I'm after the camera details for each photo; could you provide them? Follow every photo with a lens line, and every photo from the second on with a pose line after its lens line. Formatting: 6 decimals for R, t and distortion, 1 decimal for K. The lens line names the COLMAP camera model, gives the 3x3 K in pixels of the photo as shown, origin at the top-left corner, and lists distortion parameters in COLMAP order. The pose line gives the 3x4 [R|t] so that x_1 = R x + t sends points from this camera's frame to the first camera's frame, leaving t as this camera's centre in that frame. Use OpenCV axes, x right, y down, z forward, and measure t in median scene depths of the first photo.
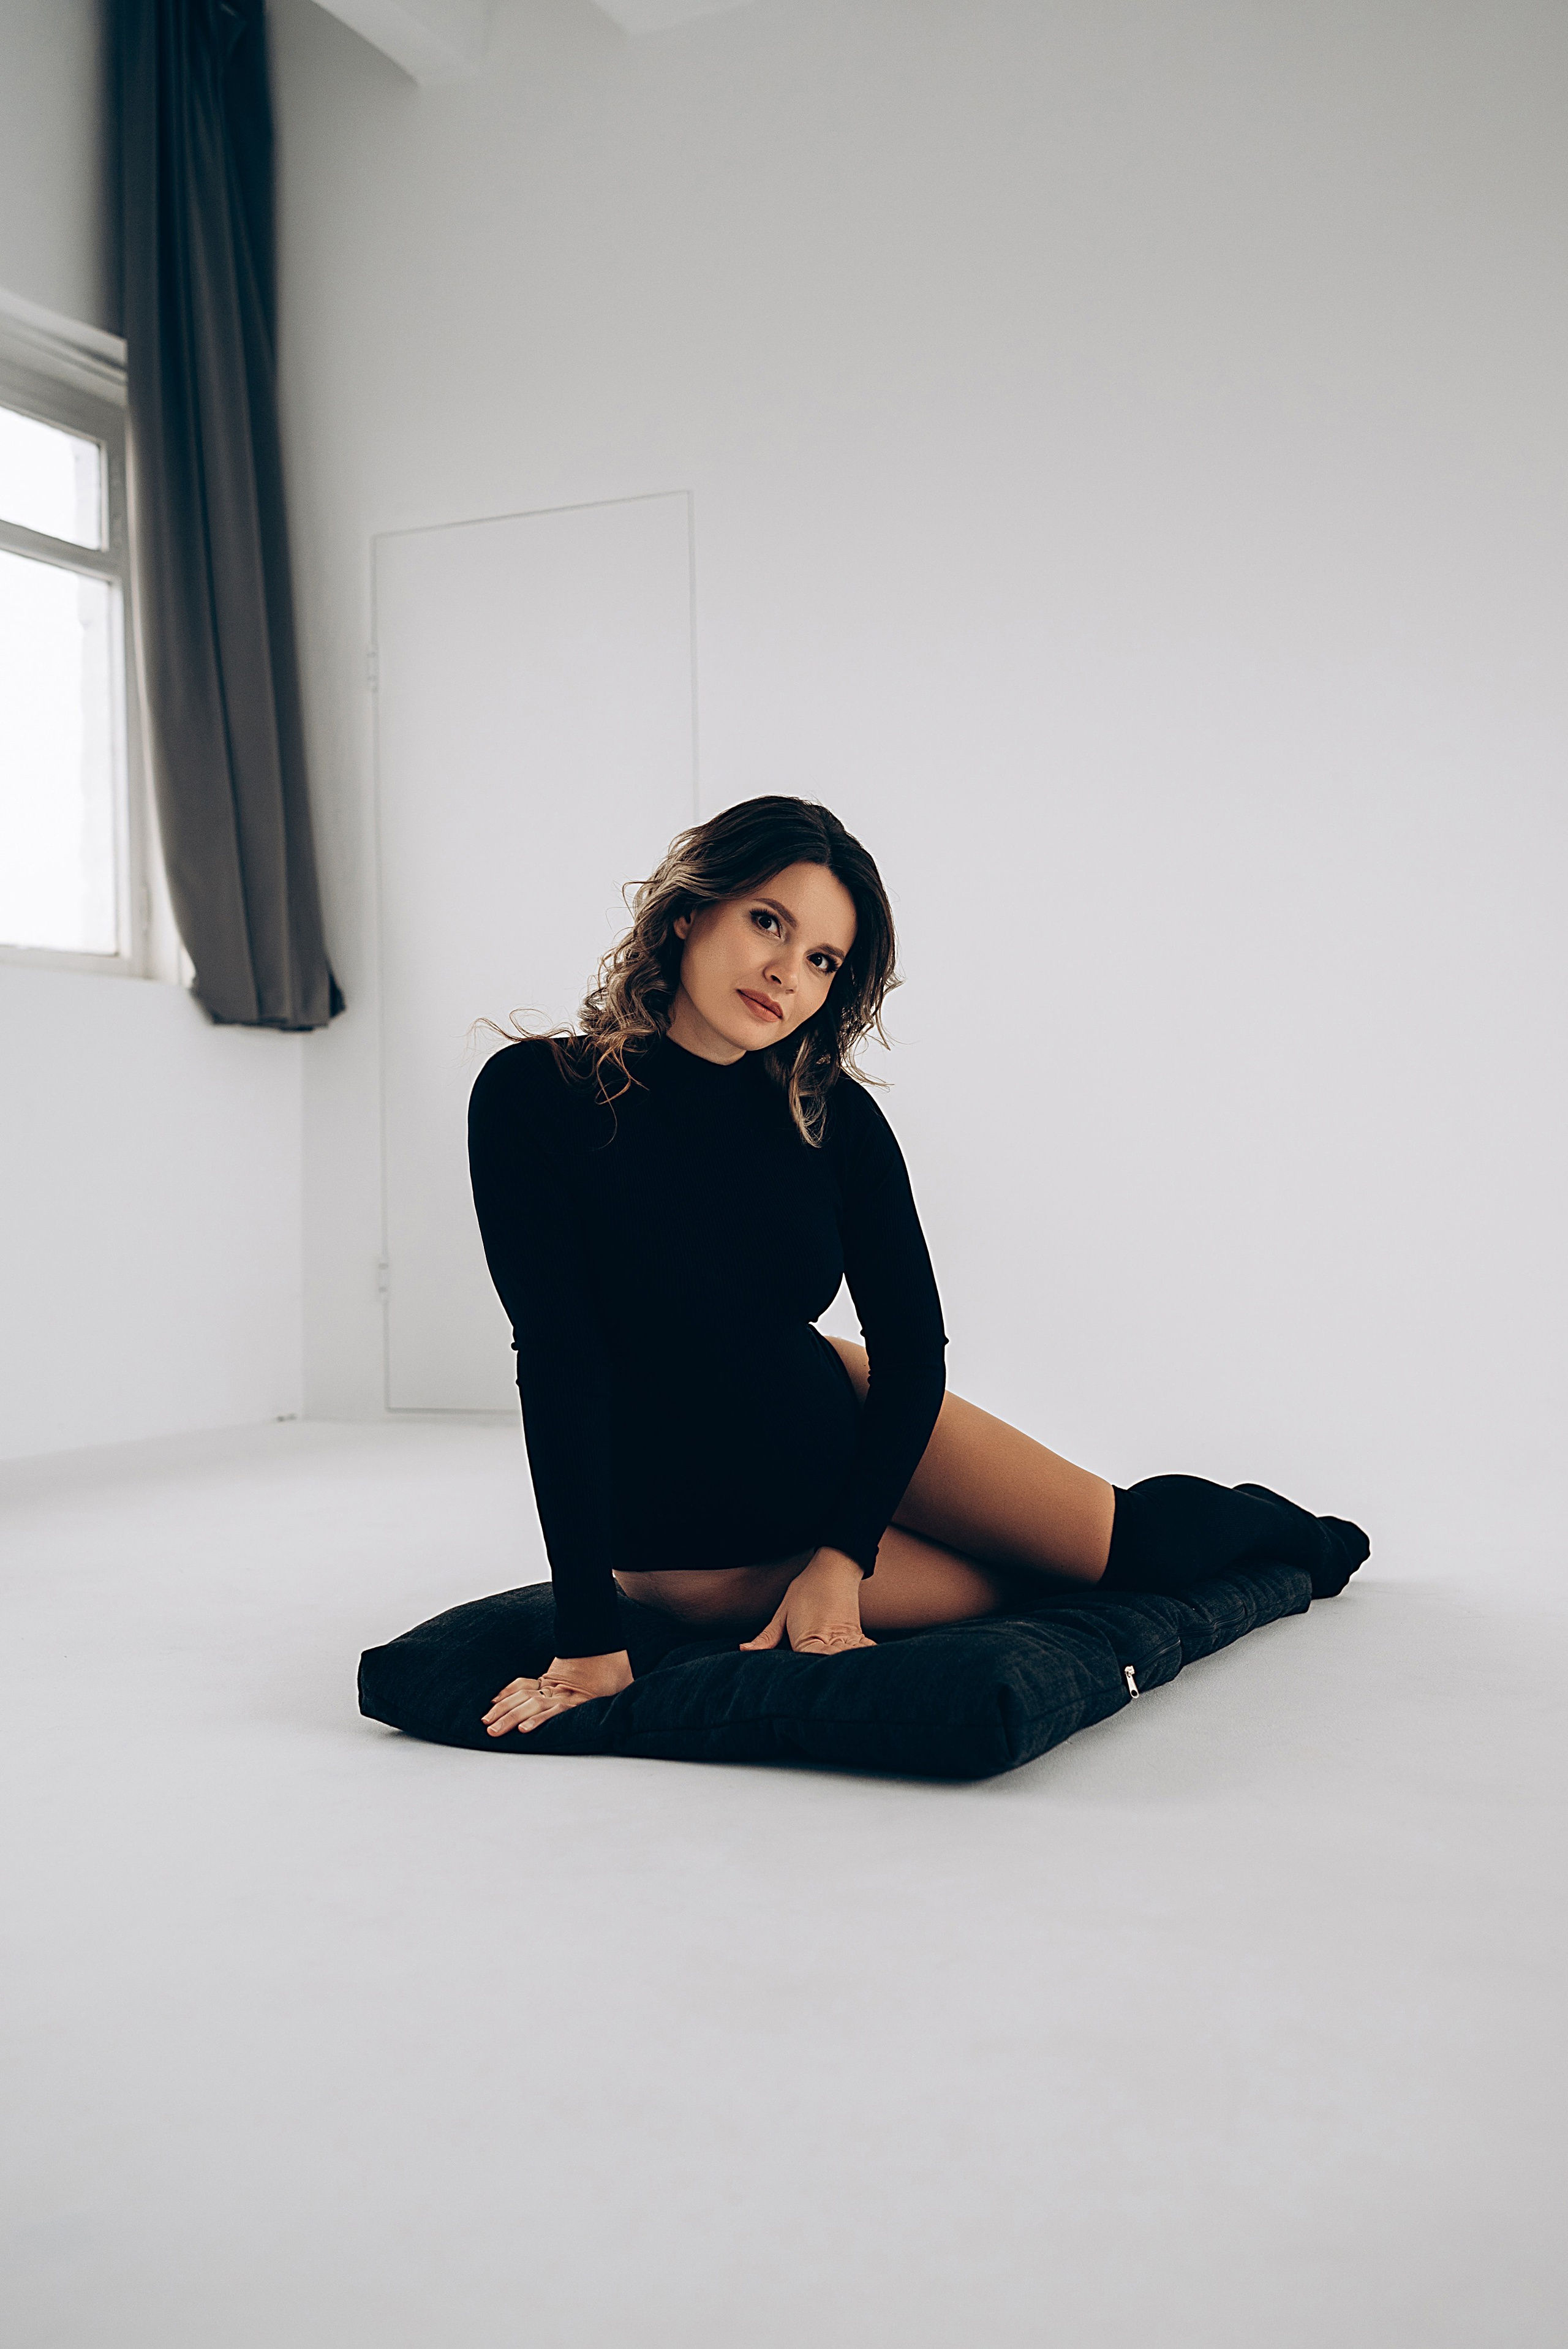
lens RADIAL K [[2439.8, 0, 784.0], [0, 2439.8, 1174.5], [0, 0, 1]] dist [0.000674, -0.004350]
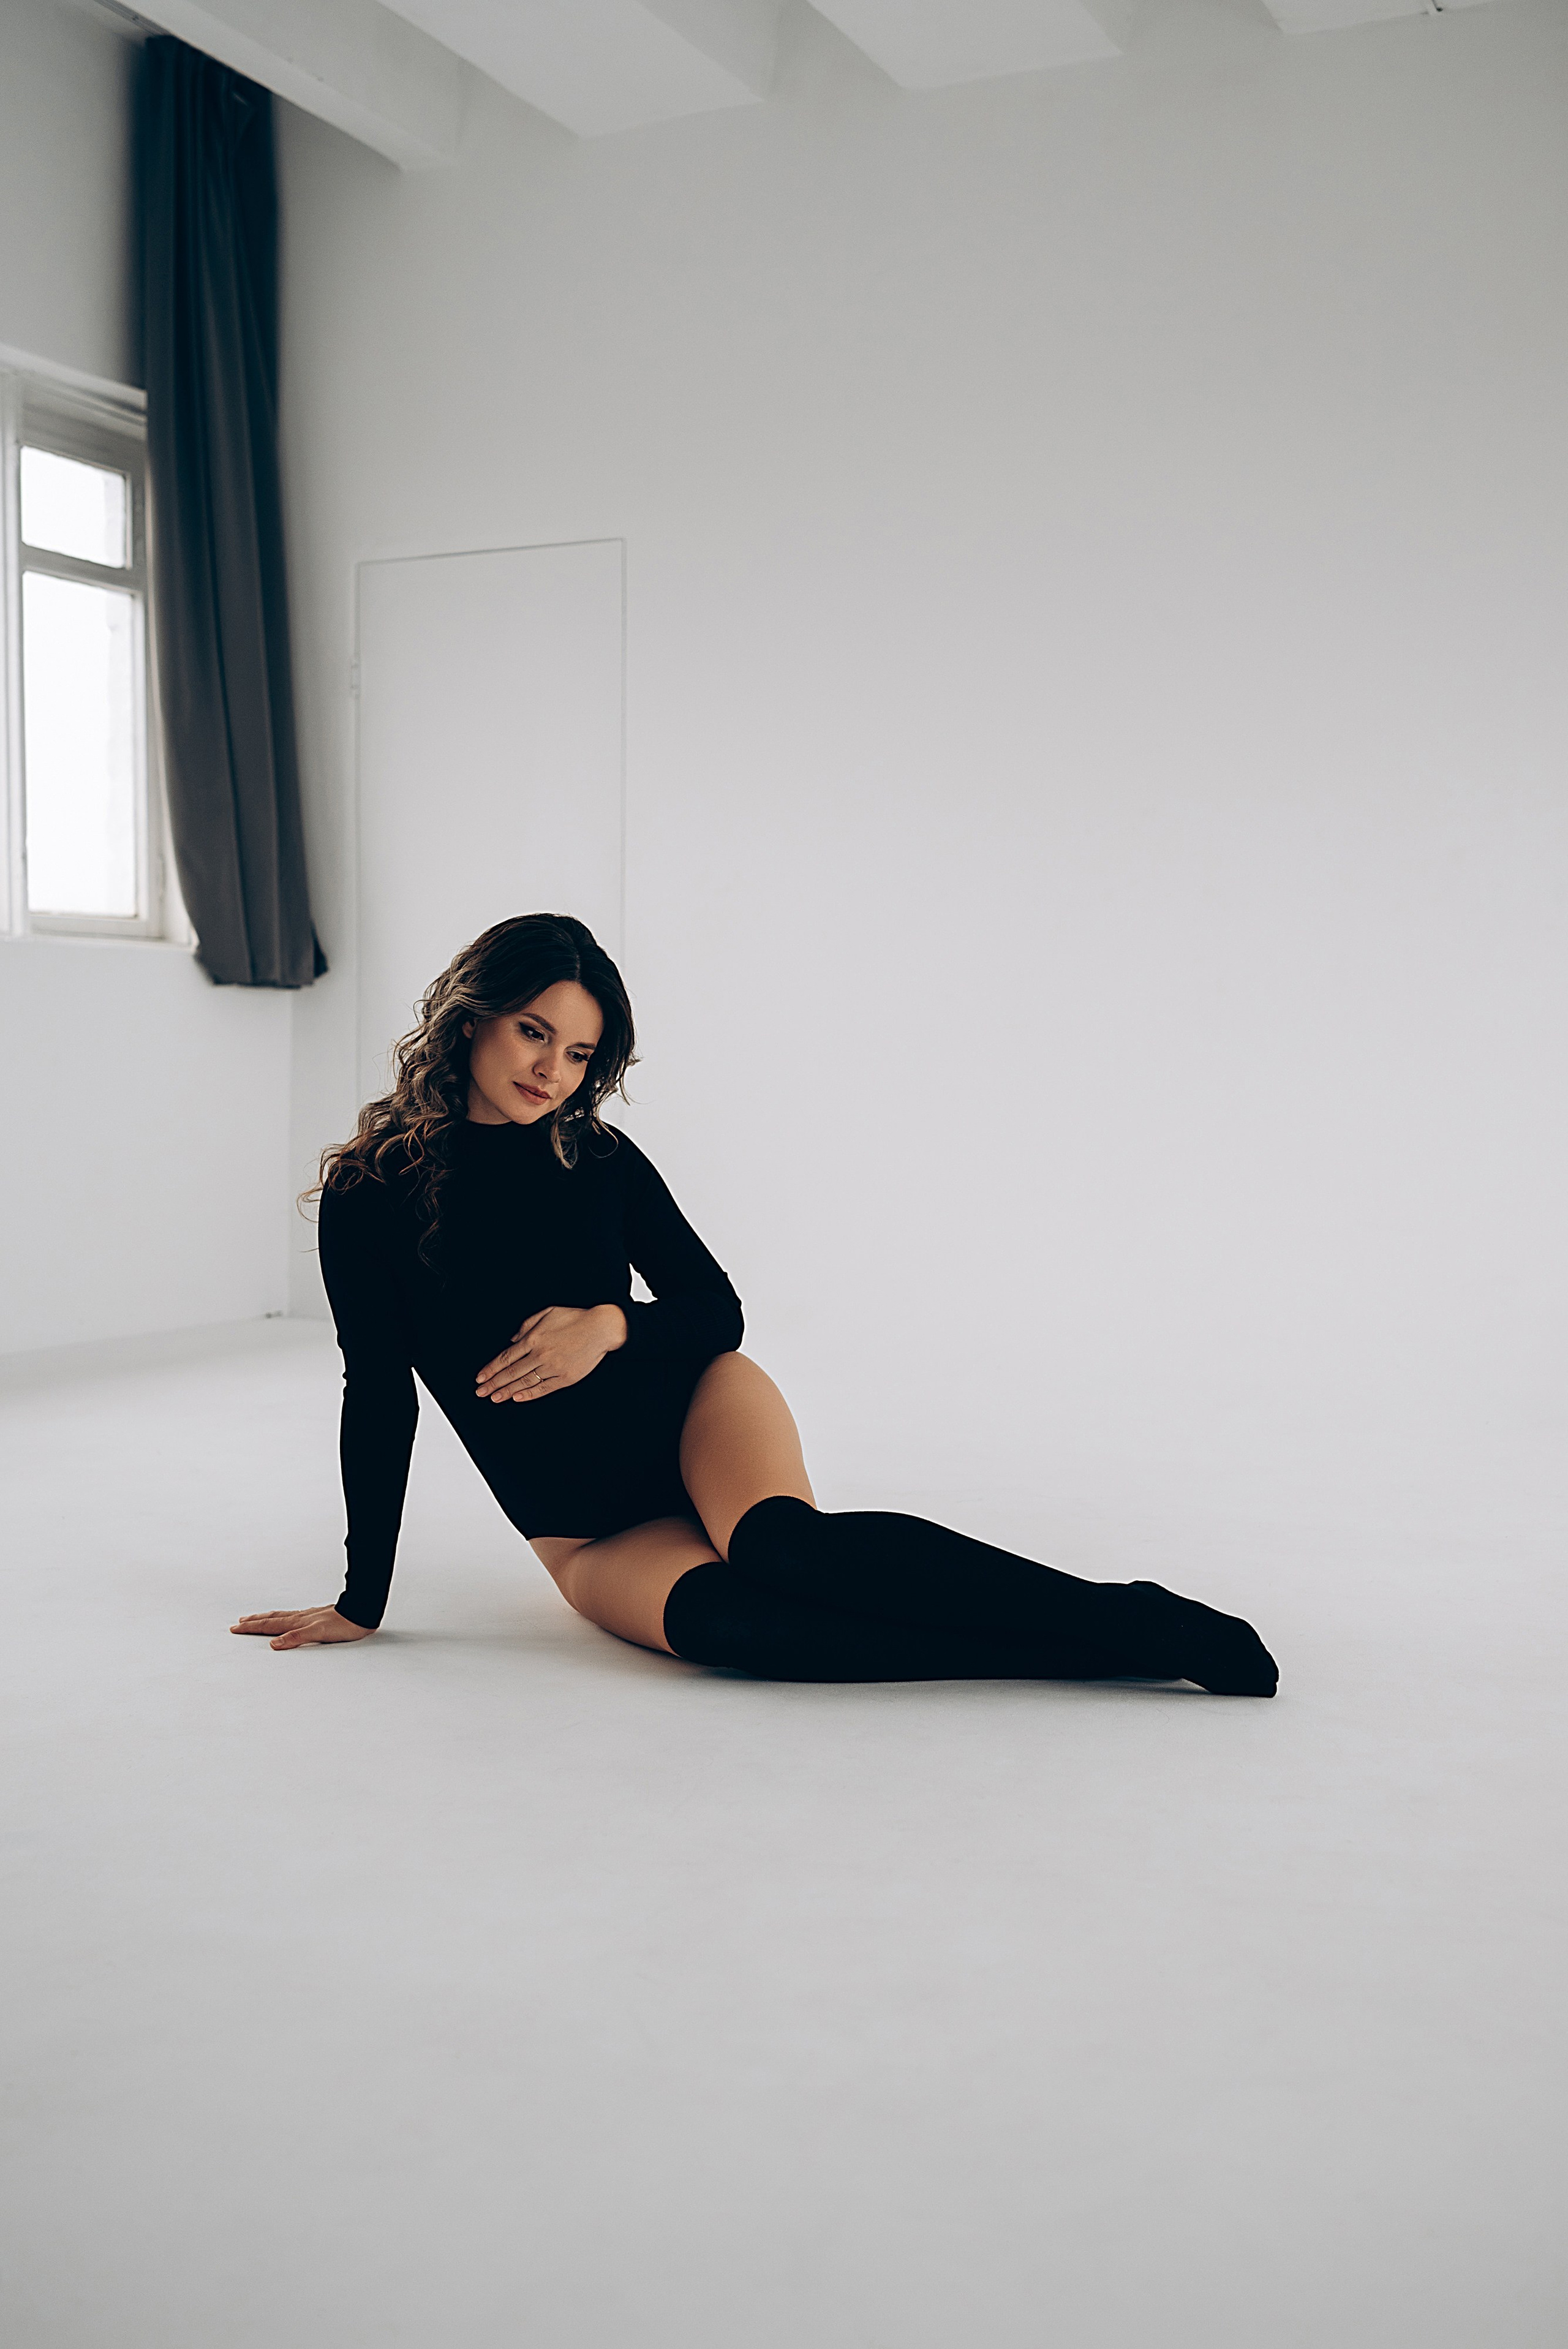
lens RADIAL K [[2483.0, 0, 784.0], [0, 2483.0, 1174.5], [0, 0, 1]] dist [0.008767, 0.018752]
pose [[0.999421, 0.025431, -0.022622, 0.069602], [-0.024262, 0.998429, 0.050513, -0.035582], [0.023871, -0.049935, 0.998467, -0.195121]]
